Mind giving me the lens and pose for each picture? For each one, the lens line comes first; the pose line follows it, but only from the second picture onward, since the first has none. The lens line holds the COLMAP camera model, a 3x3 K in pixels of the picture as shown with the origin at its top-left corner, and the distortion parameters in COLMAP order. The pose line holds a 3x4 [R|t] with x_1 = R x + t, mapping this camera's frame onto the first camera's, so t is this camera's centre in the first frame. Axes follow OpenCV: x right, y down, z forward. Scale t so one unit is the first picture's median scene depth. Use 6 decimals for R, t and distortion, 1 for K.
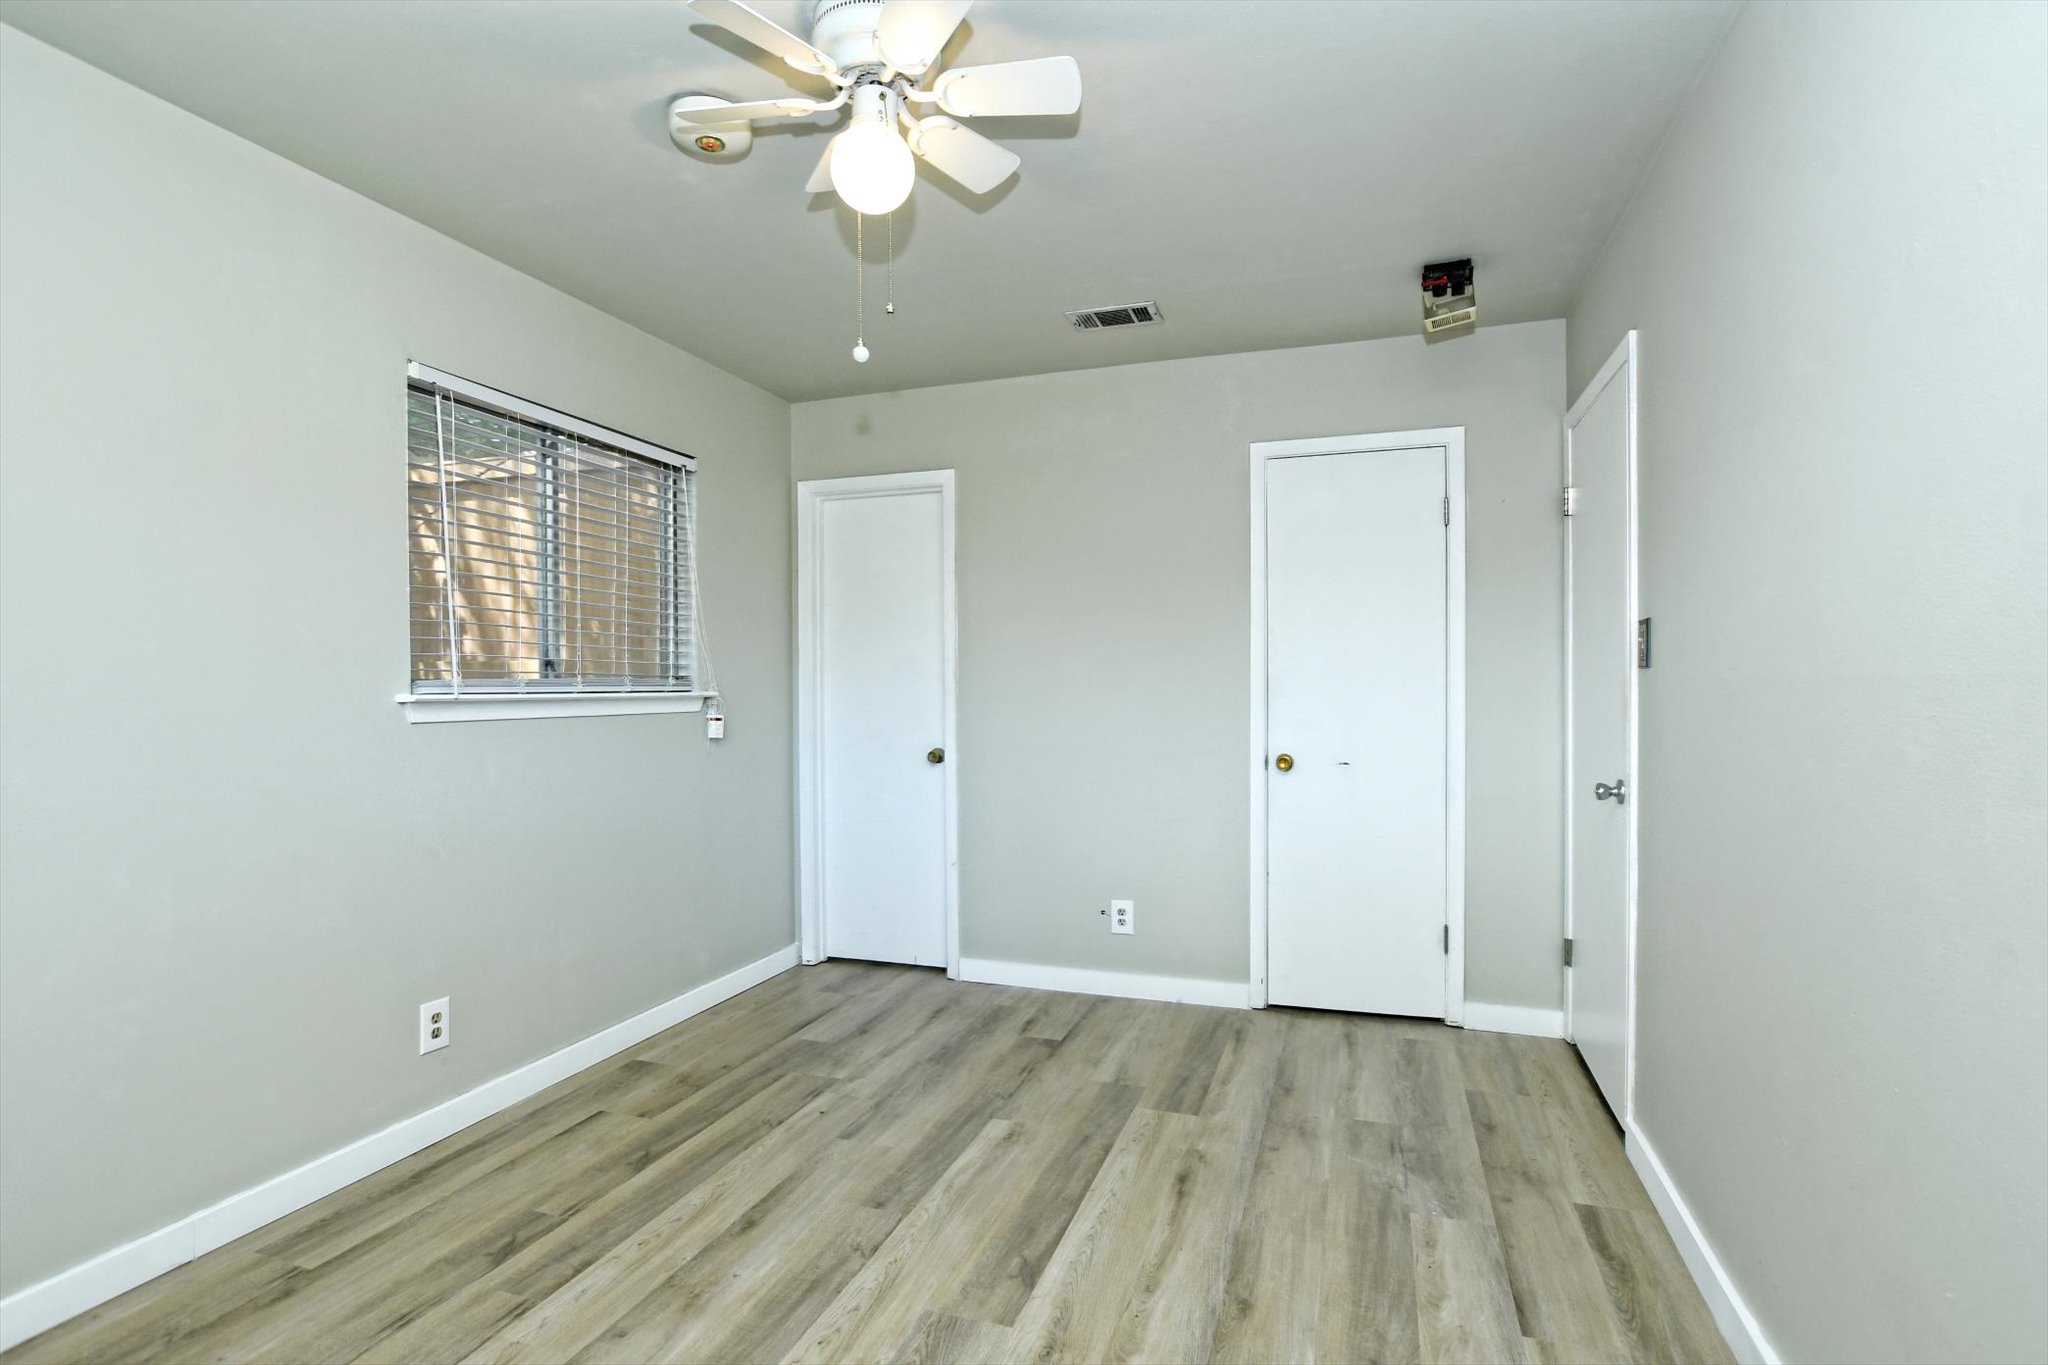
lens RADIAL K [[901.9, 0, 1005.3], [0, 901.9, 718.6], [0, 0, 1]] dist [-0.033331, 0.002198]
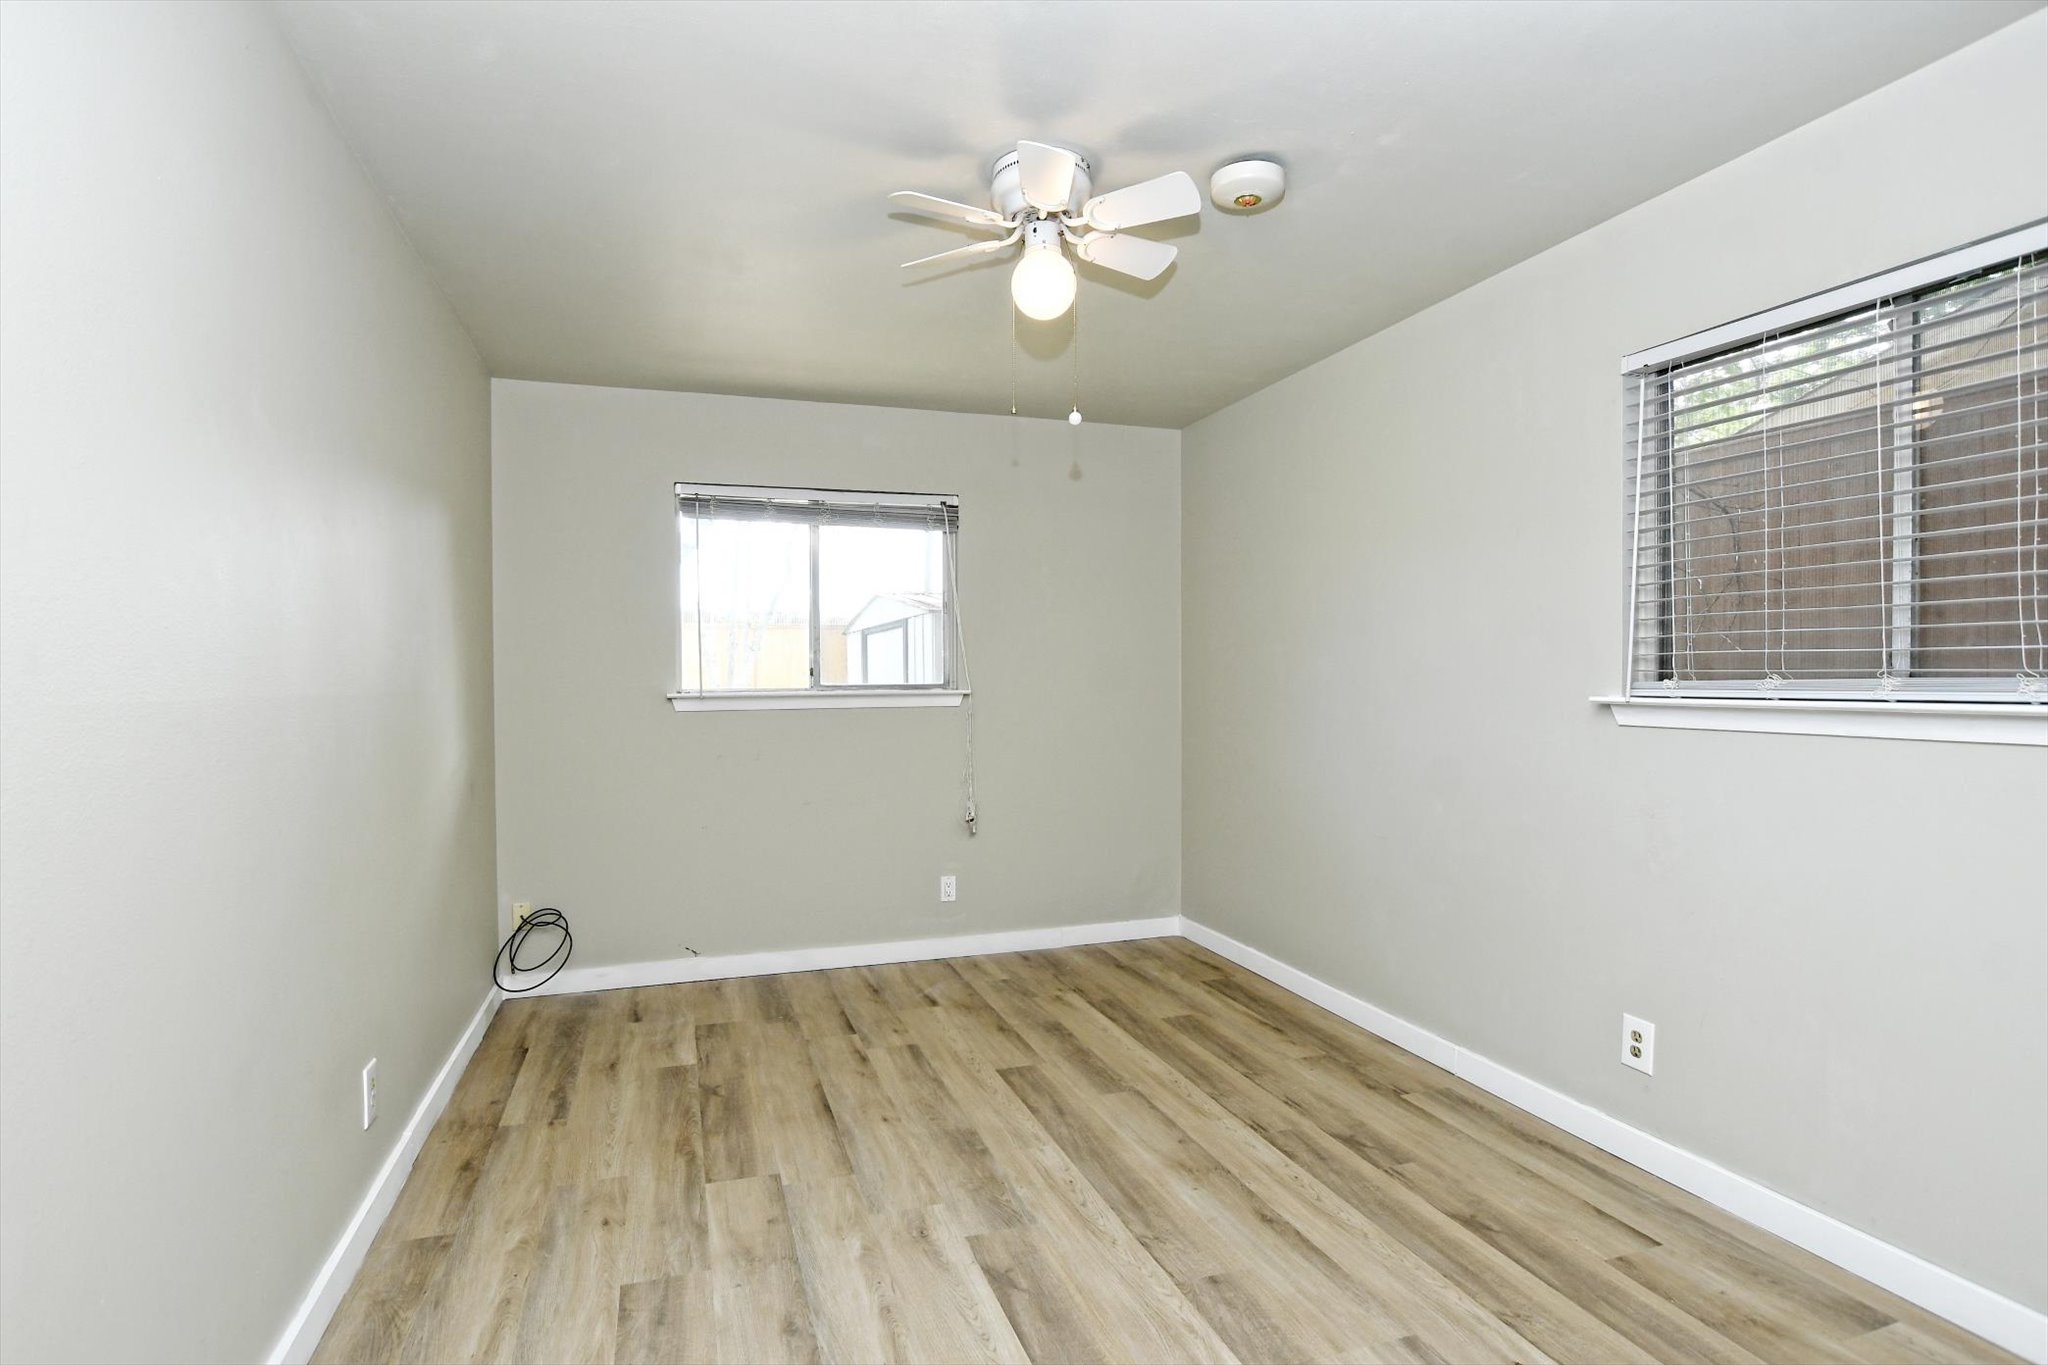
lens RADIAL K [[938.3, 0, 1021.0], [0, 938.3, 667.7], [0, 0, 1]] dist [-0.028659, -0.000023]
pose [[-0.739881, -0.000299, -0.672738, 0.659037], [-0.020320, 0.999554, 0.021904, -0.083924], [0.672431, 0.029876, -0.739556, 1.634114]]
